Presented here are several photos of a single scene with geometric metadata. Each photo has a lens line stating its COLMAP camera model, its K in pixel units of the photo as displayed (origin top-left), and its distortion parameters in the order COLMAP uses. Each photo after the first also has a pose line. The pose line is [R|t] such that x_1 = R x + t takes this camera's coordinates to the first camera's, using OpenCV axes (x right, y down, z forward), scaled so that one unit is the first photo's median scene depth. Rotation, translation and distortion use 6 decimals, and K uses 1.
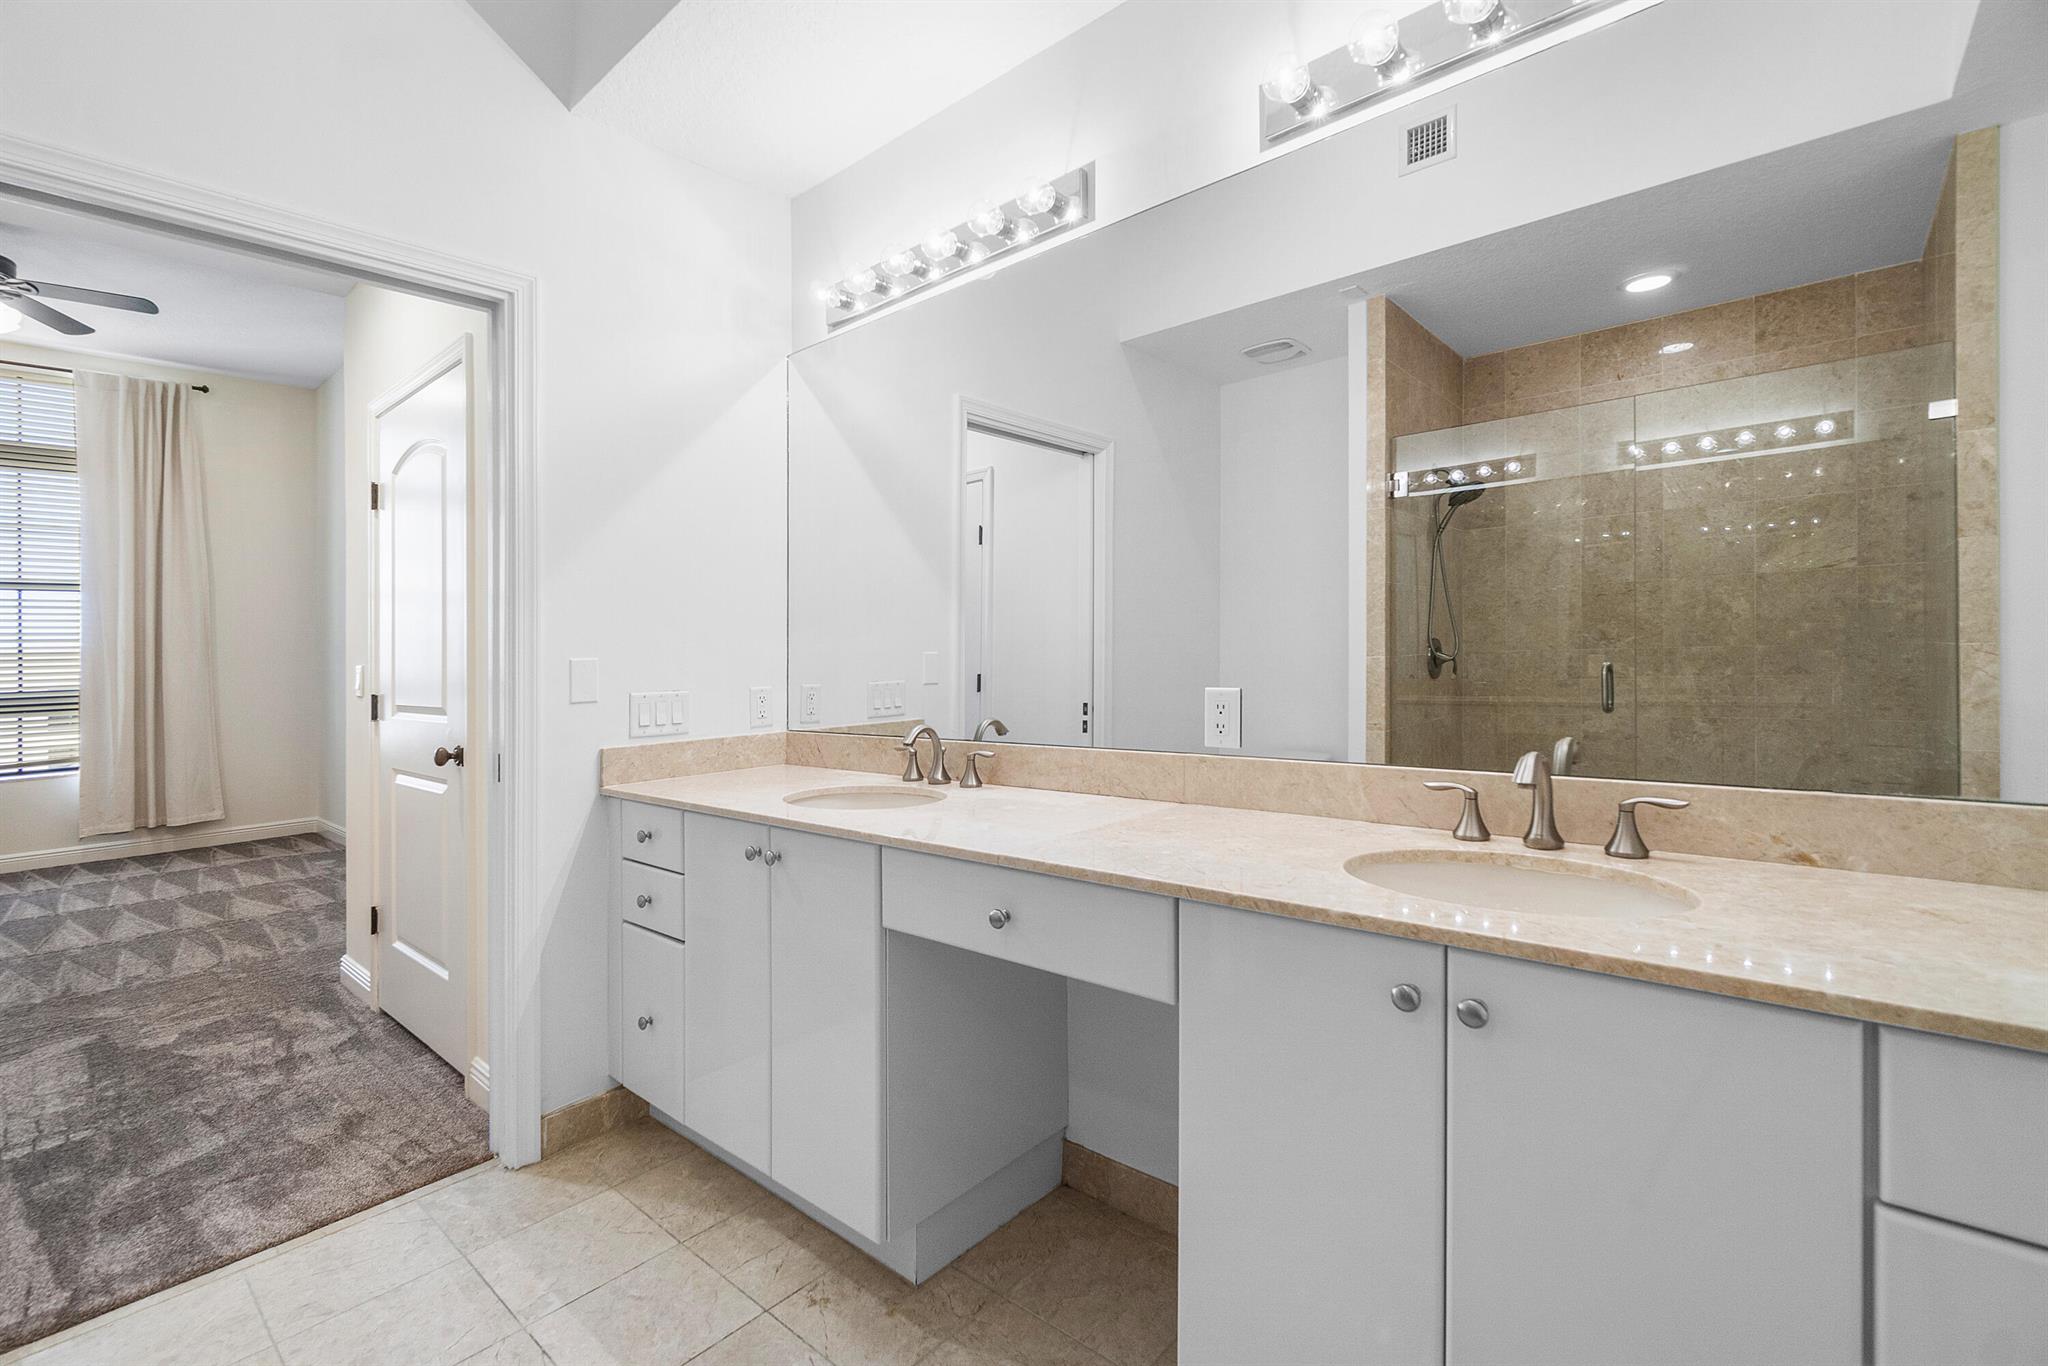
lens RADIAL K [[917.1, 0, 1019.7], [0, 917.1, 619.7], [0, 0, 1]] dist [-0.001497, 0.000087]
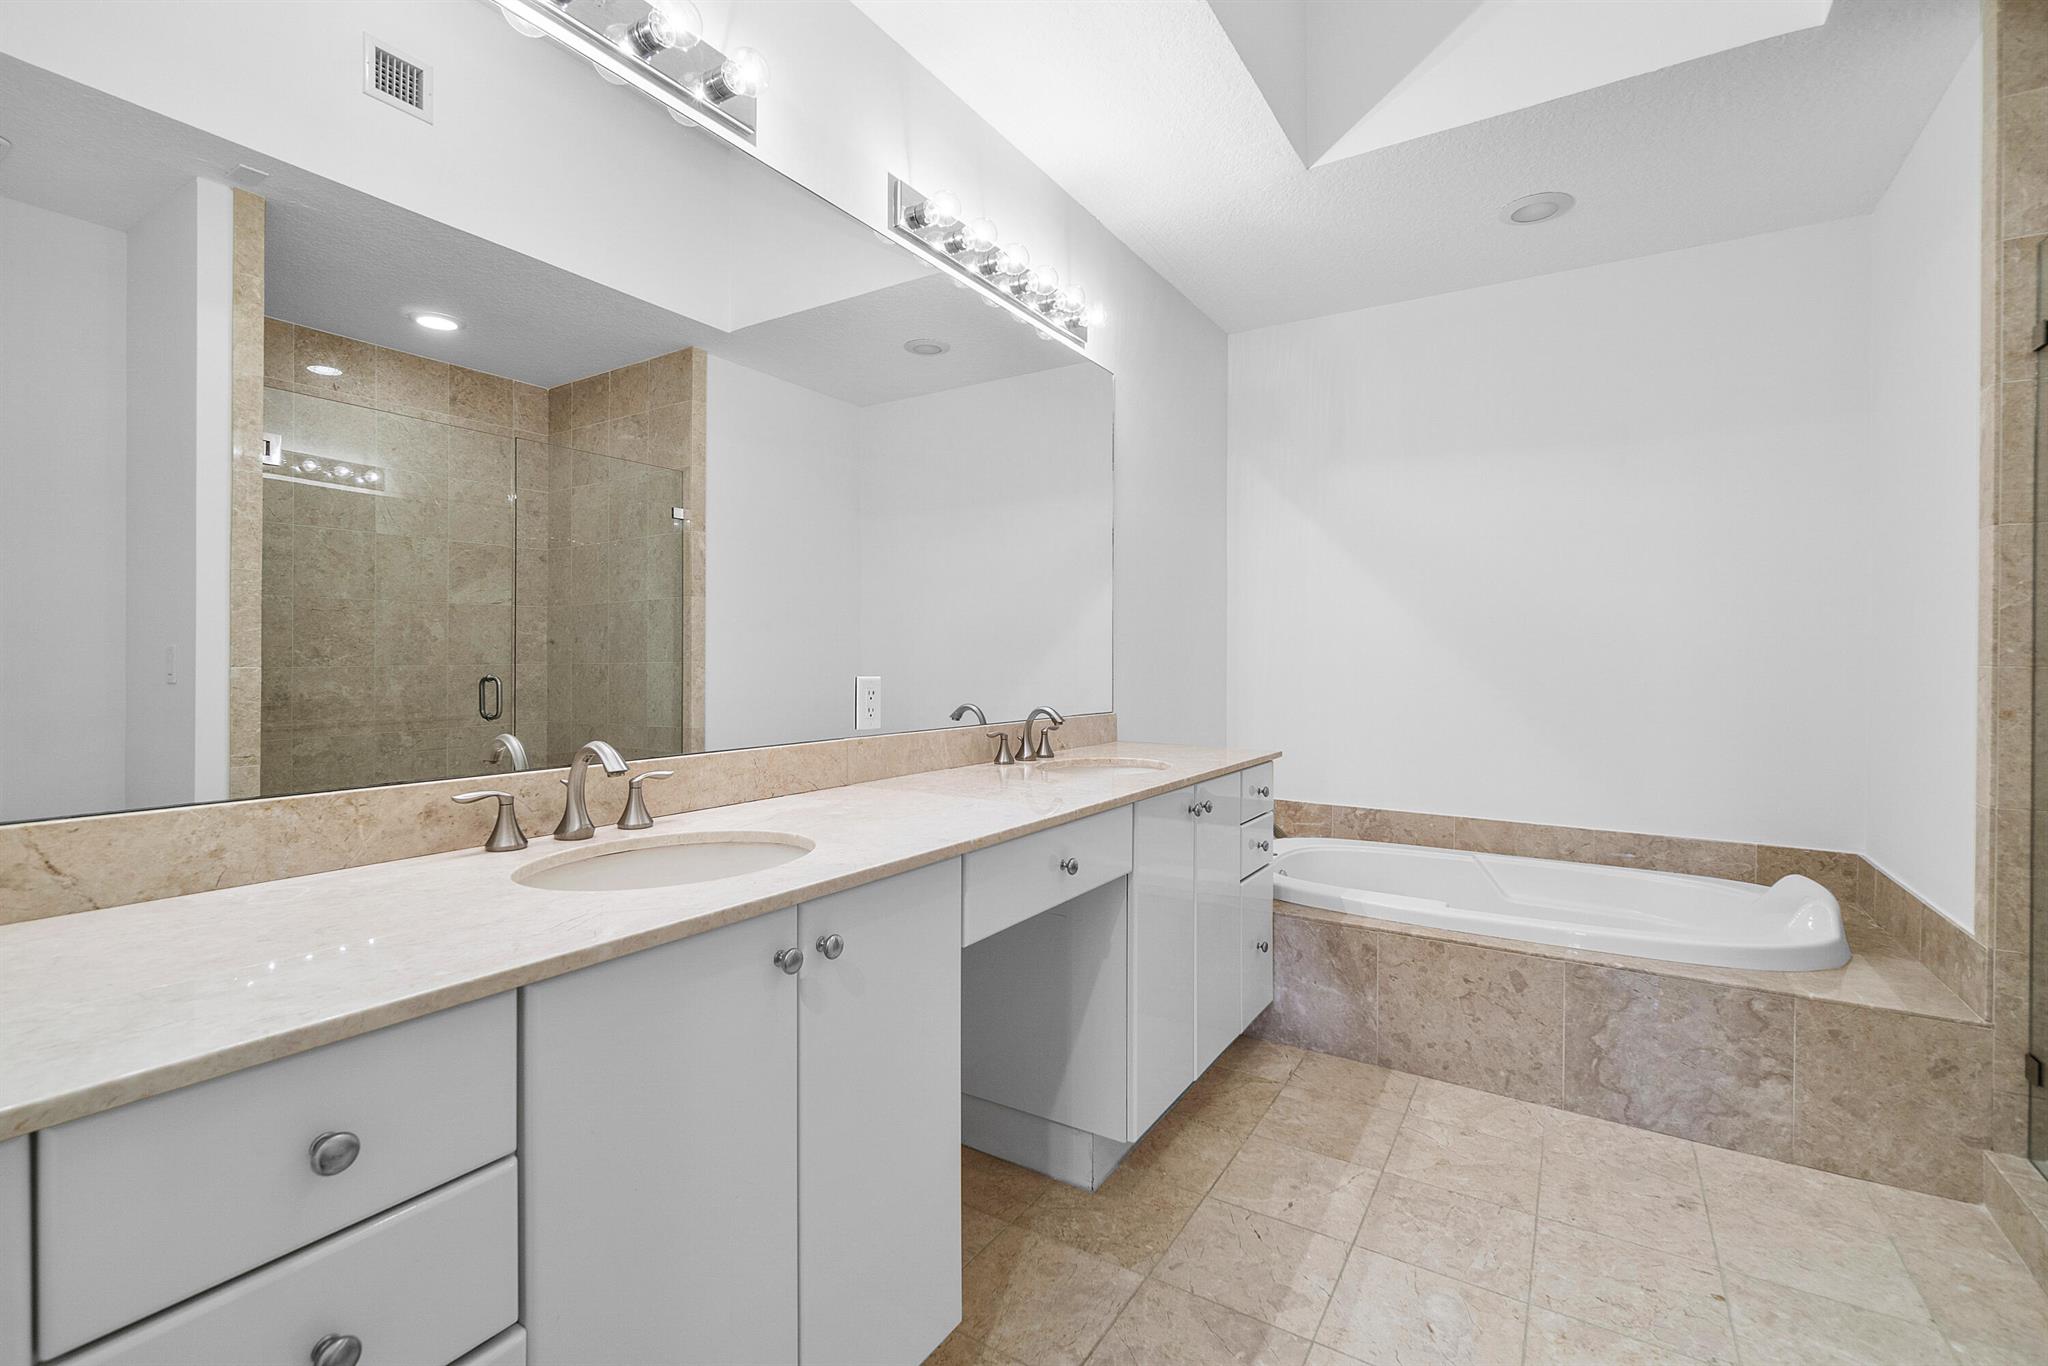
lens RADIAL K [[900.8, 0, 996.6], [0, 900.8, 668.7], [0, 0, 1]] dist [-0.001559, 0.000377]
pose [[-0.120268, 0.020337, 0.992533, -0.491680], [-0.027366, 0.999342, -0.023793, 0.048763], [-0.992364, -0.030023, -0.119632, 0.541962]]
